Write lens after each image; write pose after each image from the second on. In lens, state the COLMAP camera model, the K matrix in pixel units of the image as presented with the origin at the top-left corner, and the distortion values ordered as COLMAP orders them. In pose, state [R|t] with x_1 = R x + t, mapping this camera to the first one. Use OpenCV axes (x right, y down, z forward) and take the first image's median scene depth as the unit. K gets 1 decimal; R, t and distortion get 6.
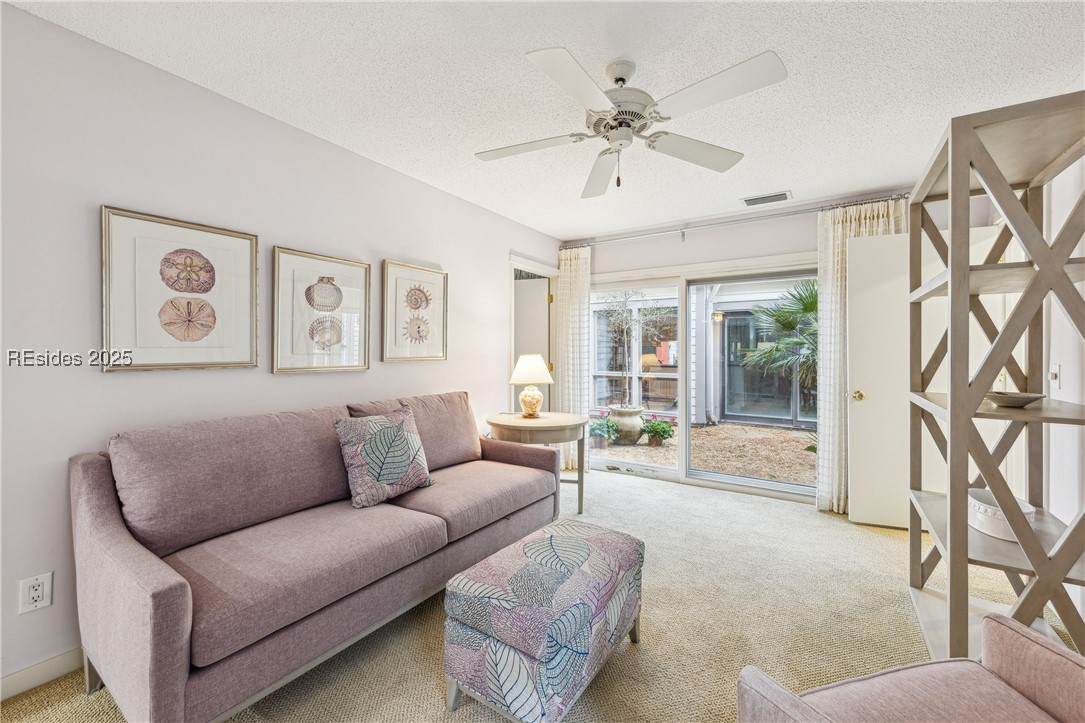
lens RADIAL K [[434.0, 0, 542.8], [0, 434.0, 354.1], [0, 0, 1]] dist [0.009636, -0.000424]
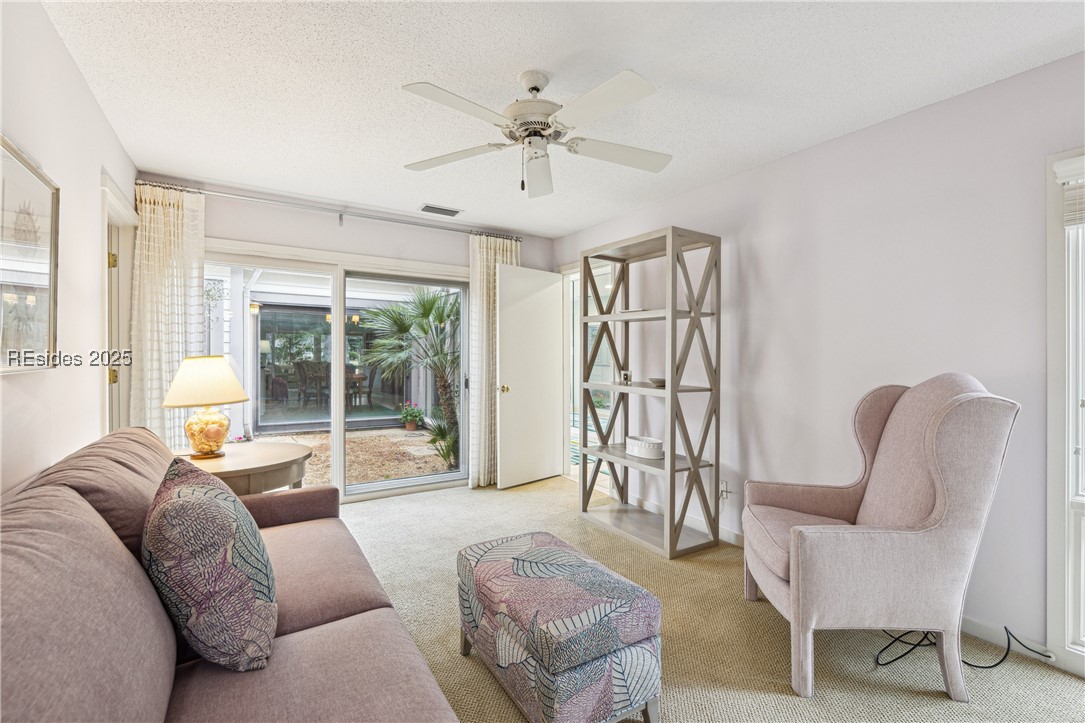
lens RADIAL K [[481.8, 0, 542.5], [0, 481.8, 357.8], [0, 0, 1]] dist [-0.000380, 0.000055]
pose [[0.426208, -0.003550, 0.904618, -0.500856], [-0.005896, 0.999960, 0.006702, -0.005095], [-0.904606, -0.008190, 0.426170, 0.300235]]
